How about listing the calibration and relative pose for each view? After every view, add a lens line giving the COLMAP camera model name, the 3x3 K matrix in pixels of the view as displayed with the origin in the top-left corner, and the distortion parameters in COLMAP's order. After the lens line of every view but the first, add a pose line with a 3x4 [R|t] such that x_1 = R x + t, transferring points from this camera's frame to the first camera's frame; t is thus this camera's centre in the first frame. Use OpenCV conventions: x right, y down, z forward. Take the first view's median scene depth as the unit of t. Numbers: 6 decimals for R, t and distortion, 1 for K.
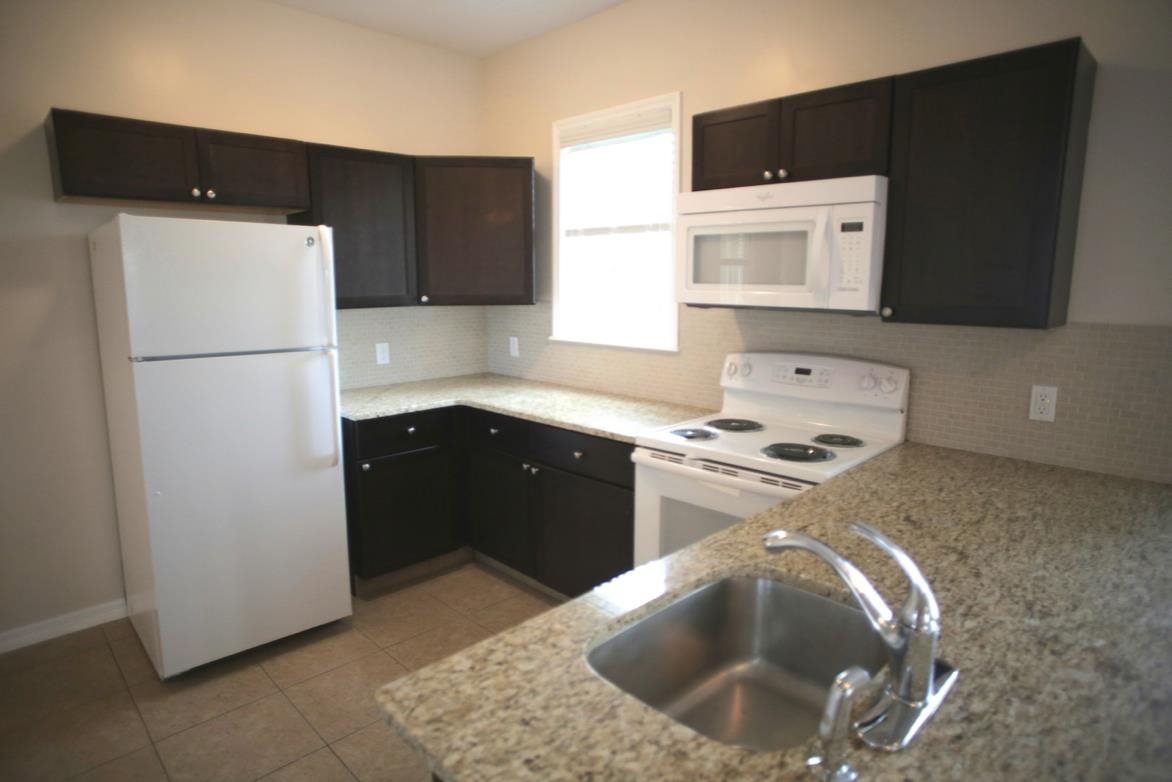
lens RADIAL K [[669.1, 0, 582.5], [0, 669.1, 385.0], [0, 0, 1]] dist [-0.075111, 0.056237]
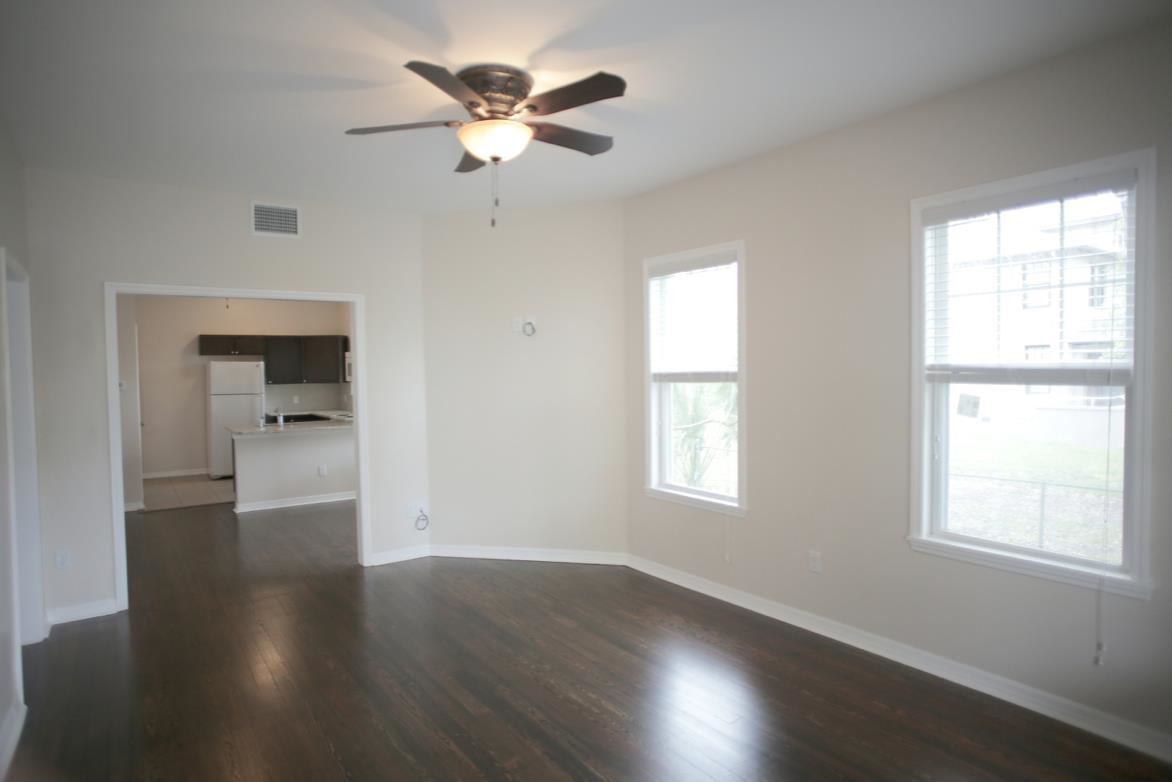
lens RADIAL K [[669.1, 0, 582.5], [0, 669.1, 385.0], [0, 0, 1]] dist [-0.075111, 0.056237]
pose [[0.986720, -0.010203, -0.162107, 1.937729], [-0.010665, 0.991802, -0.127340, 0.337204], [0.162078, 0.127378, 0.978522, -2.266779]]
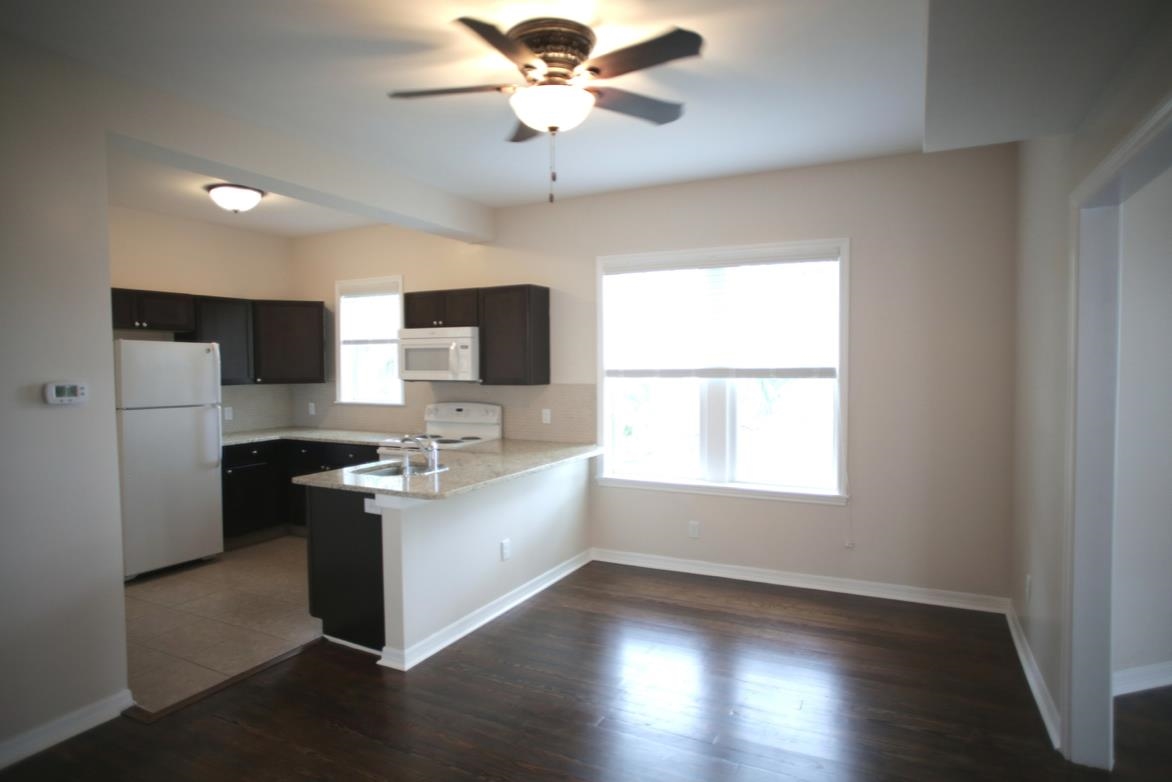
lens RADIAL K [[669.1, 0, 582.5], [0, 669.1, 385.0], [0, 0, 1]] dist [-0.075111, 0.056237]
pose [[0.949301, -0.015889, 0.313967, 0.030209], [0.054812, 0.991790, -0.115537, 0.164305], [-0.309553, 0.126889, 0.942378, -1.127378]]
